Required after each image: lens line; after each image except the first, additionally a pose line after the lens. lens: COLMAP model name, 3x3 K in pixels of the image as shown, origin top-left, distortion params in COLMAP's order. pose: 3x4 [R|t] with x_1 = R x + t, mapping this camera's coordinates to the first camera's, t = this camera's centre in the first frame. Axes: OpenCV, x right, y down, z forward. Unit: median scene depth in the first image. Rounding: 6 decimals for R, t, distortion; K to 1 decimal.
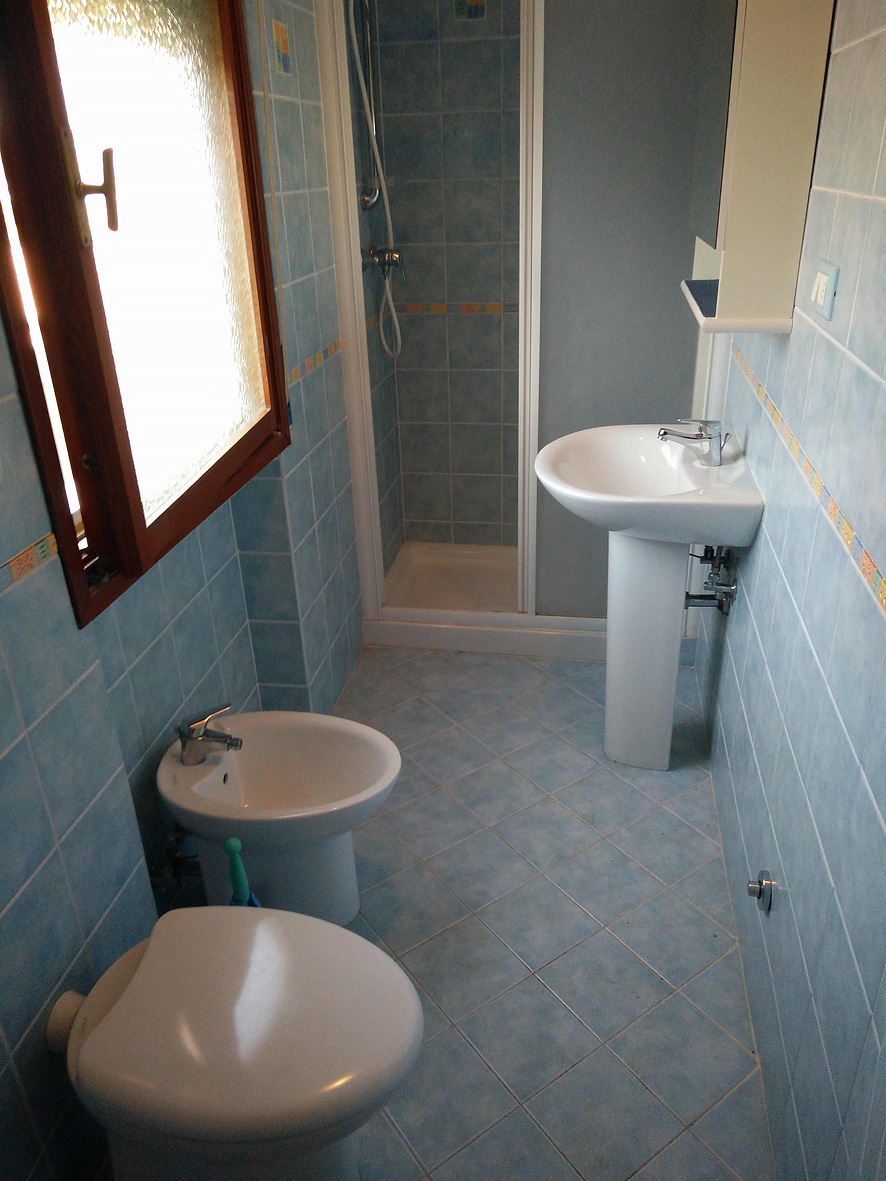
lens RADIAL K [[887.7, 0, 442.6], [0, 887.7, 589.4], [0, 0, 1]] dist [0.013985, -0.008928]
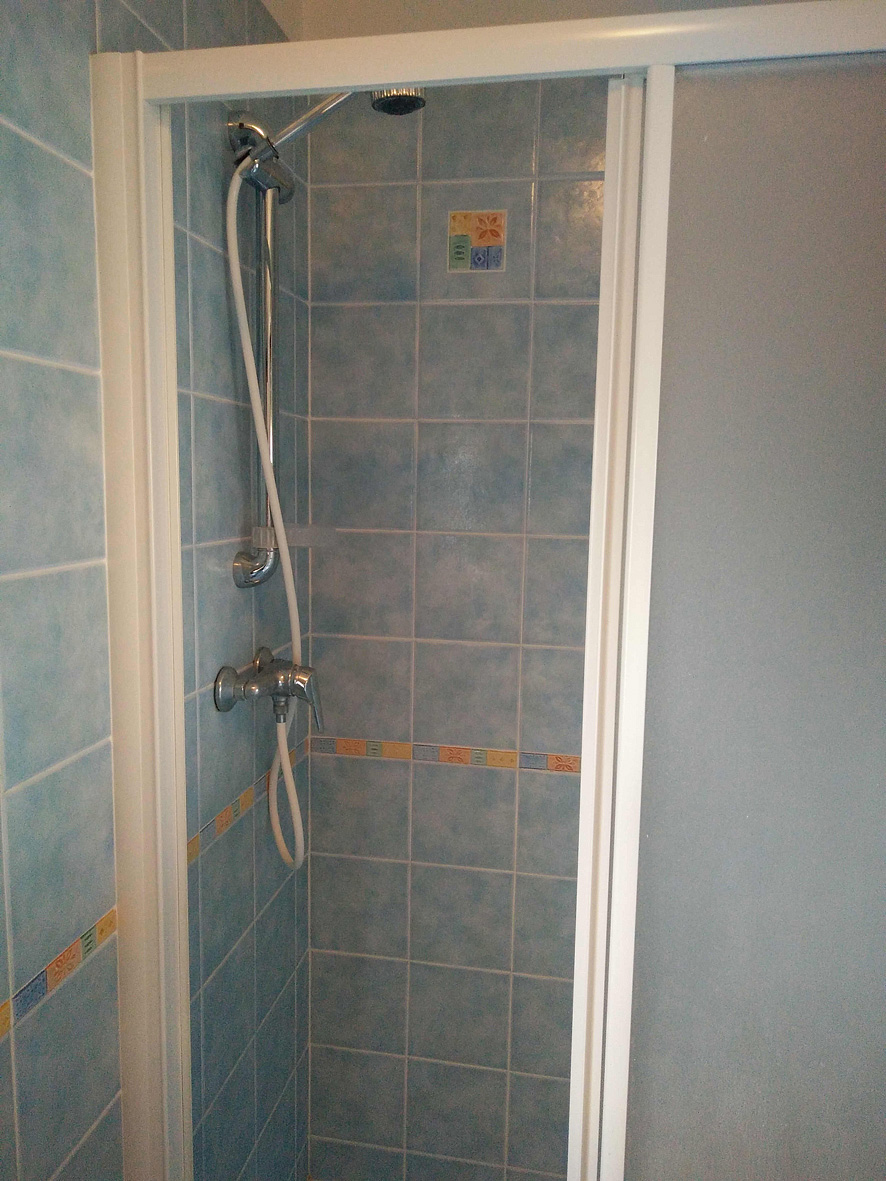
lens RADIAL K [[887.7, 0, 441.2], [0, 887.7, 590.7], [0, 0, 1]] dist [0.013985, -0.008928]
pose [[0.998725, 0.050476, 0.000244, 0.018337], [-0.047793, 0.947175, -0.317137, -0.260810], [-0.016239, 0.316721, 0.948380, 0.510096]]
